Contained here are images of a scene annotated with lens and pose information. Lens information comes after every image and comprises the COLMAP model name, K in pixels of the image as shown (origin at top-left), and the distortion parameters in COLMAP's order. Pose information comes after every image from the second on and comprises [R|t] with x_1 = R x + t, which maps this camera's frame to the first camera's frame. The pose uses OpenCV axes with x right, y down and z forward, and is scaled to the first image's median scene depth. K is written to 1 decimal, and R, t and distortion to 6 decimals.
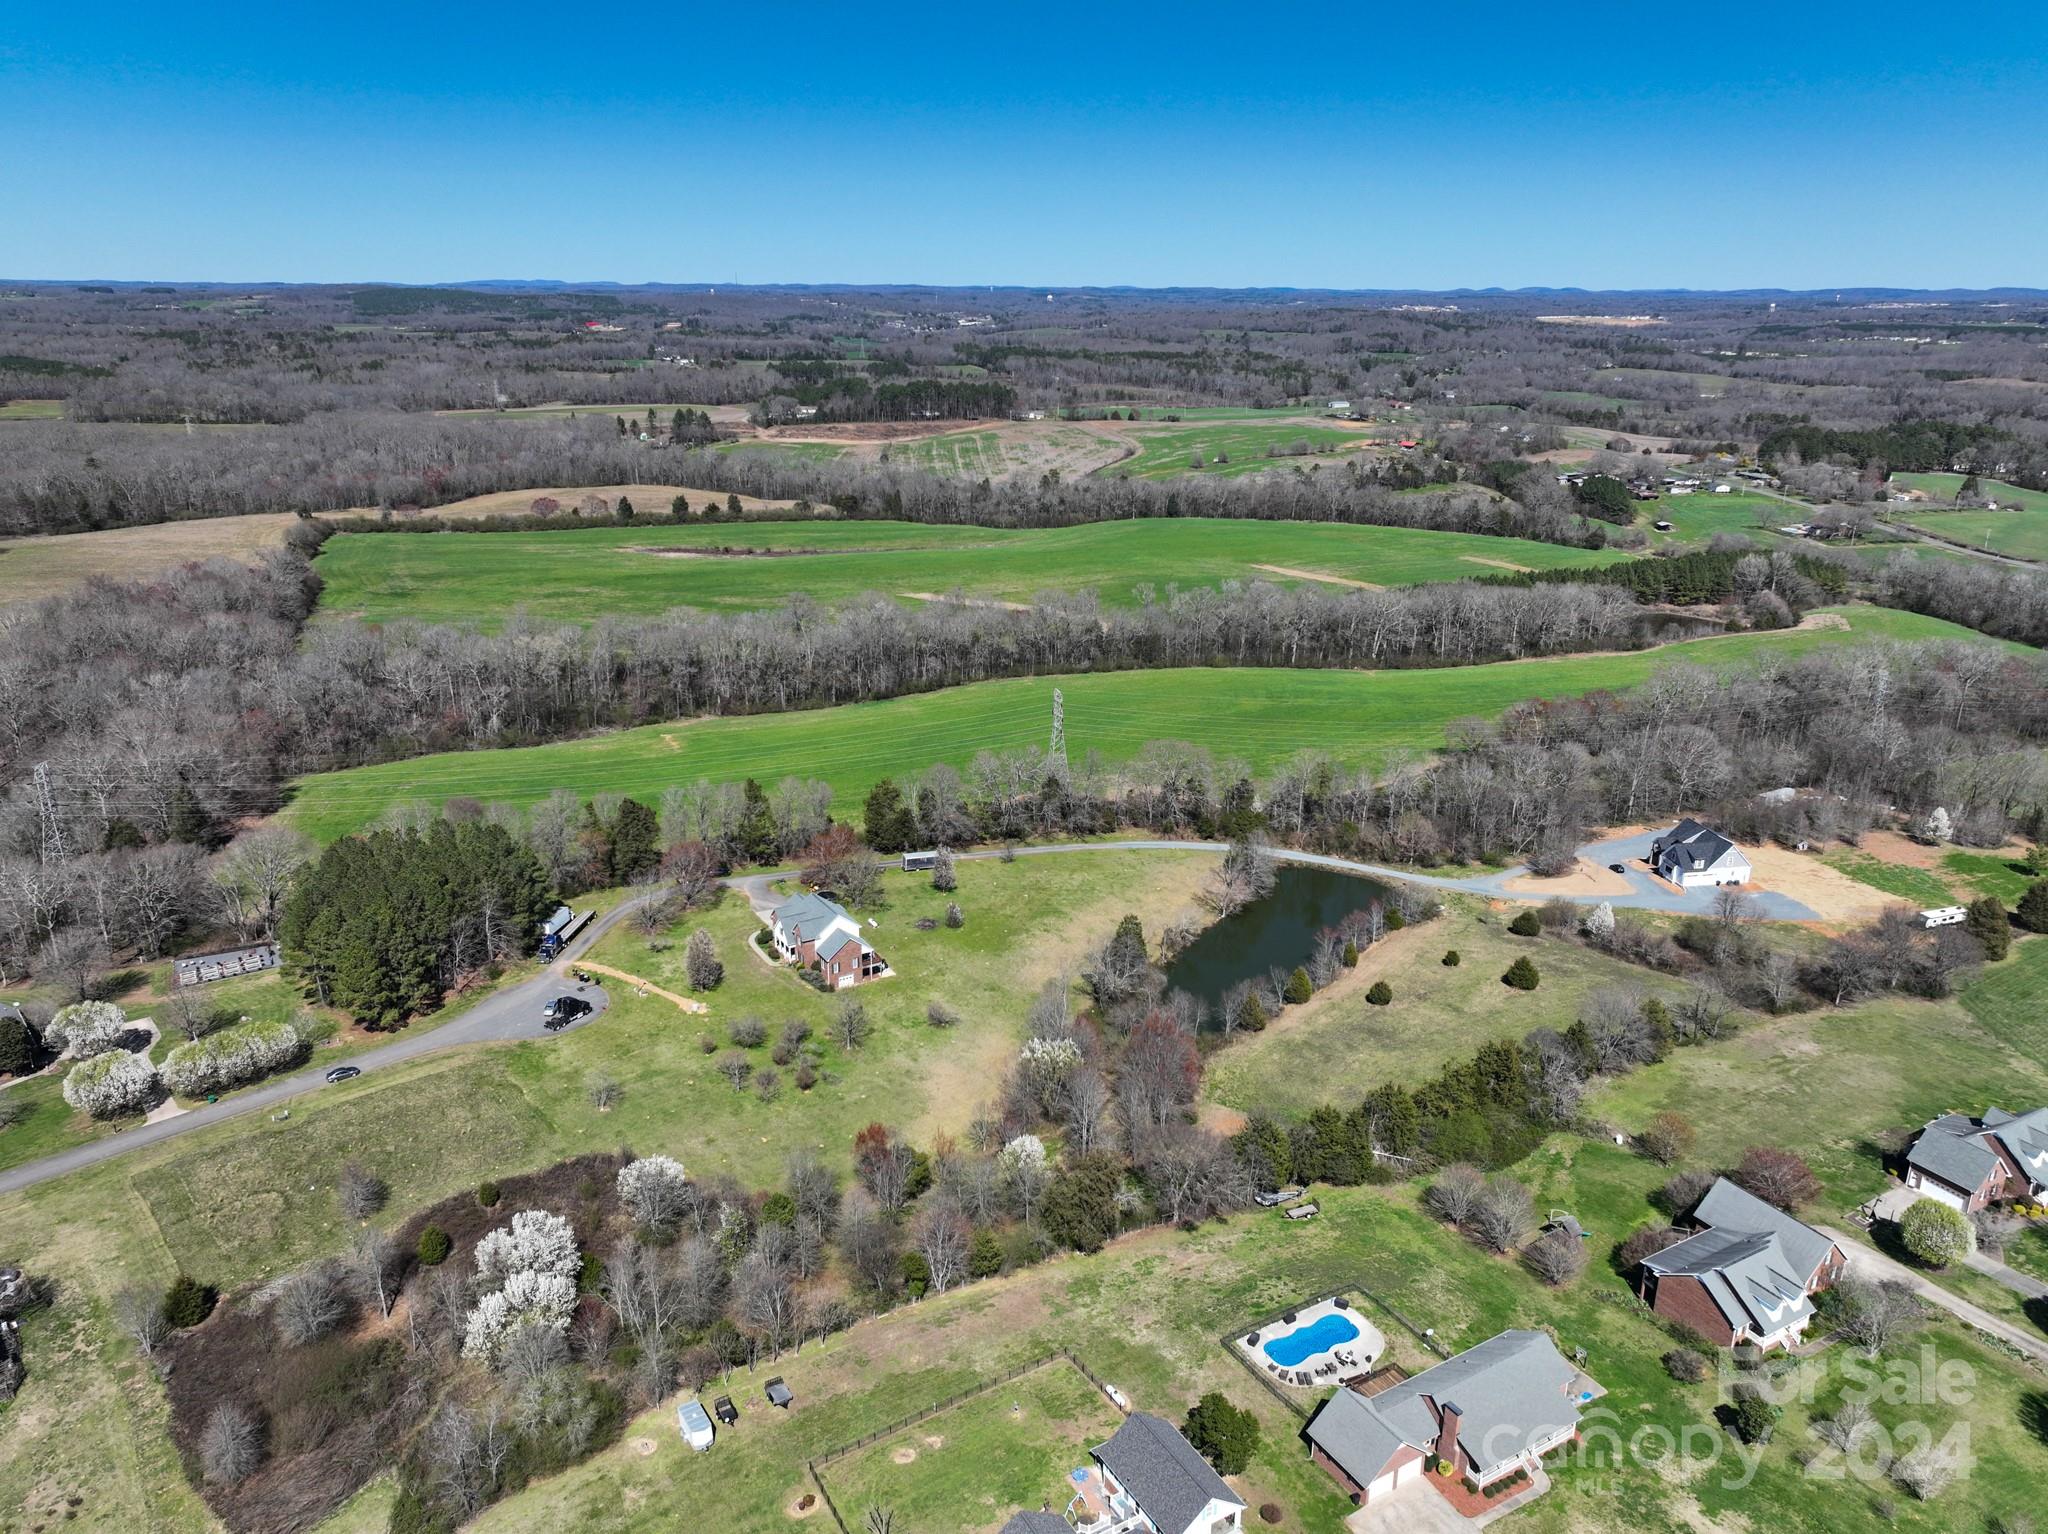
lens RADIAL K [[1433.2, 0, 1024.0], [0, 1433.2, 767.0], [0, 0, 1]] dist [-0.017432, 0.022358]
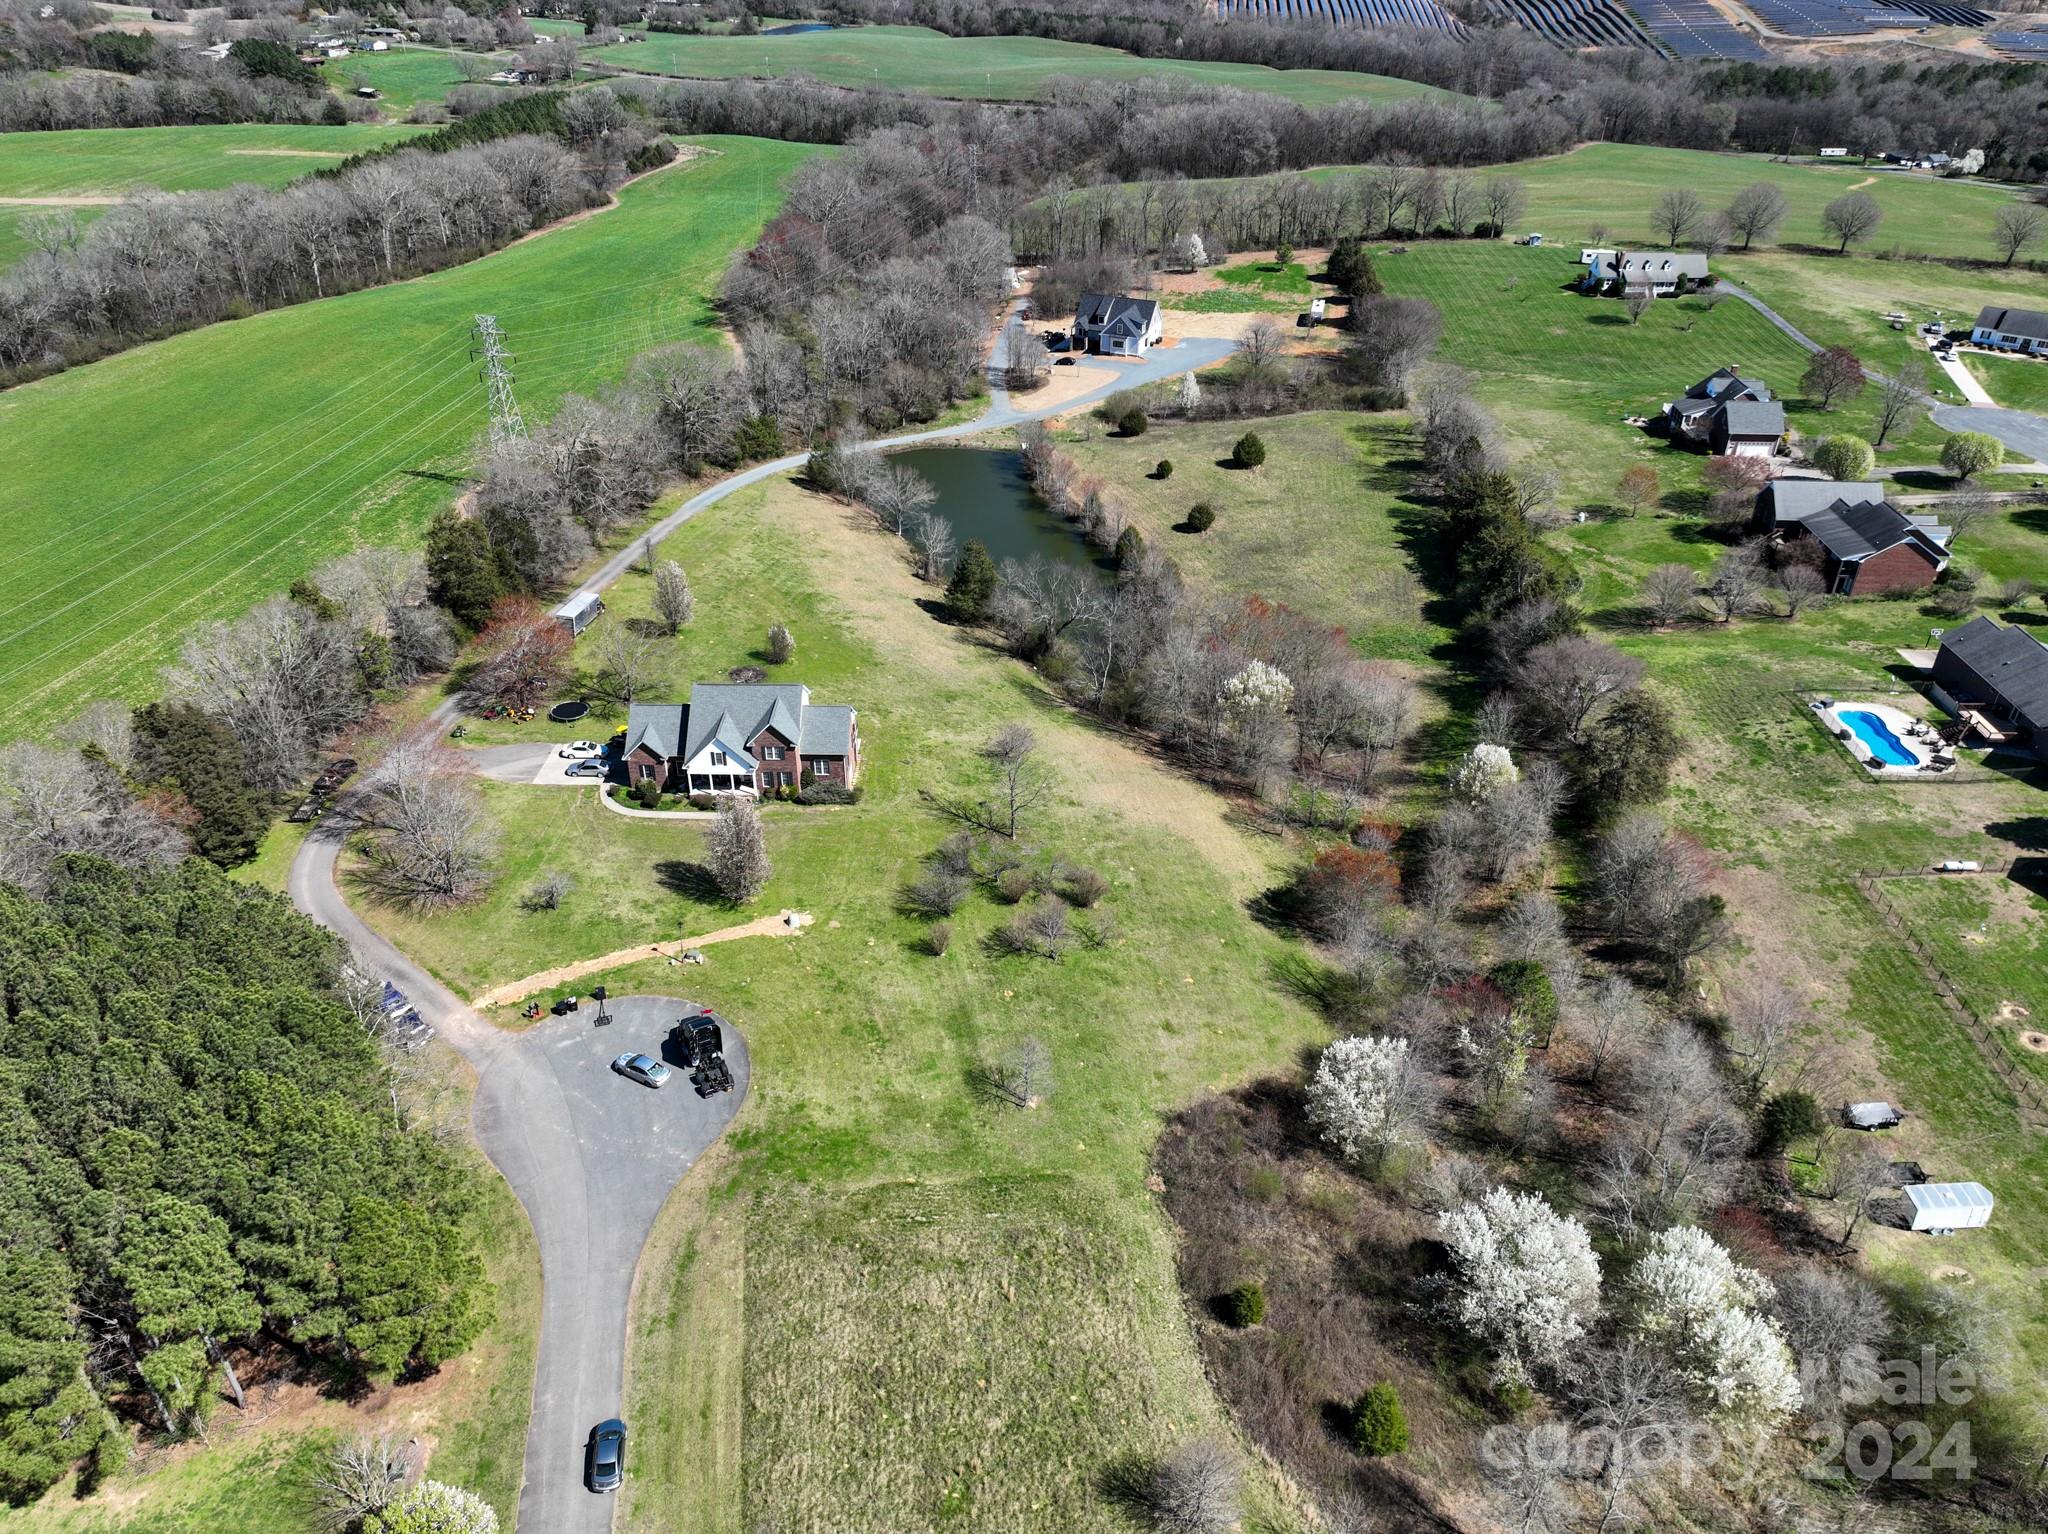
lens RADIAL K [[1433.2, 0, 1024.0], [0, 1433.2, 767.0], [0, 0, 1]] dist [-0.017432, 0.022358]
pose [[0.524339, -0.451745, 0.721800, -0.525532], [0.263157, 0.892143, 0.367190, -0.059528], [-0.809825, -0.002585, 0.586665, 0.577533]]
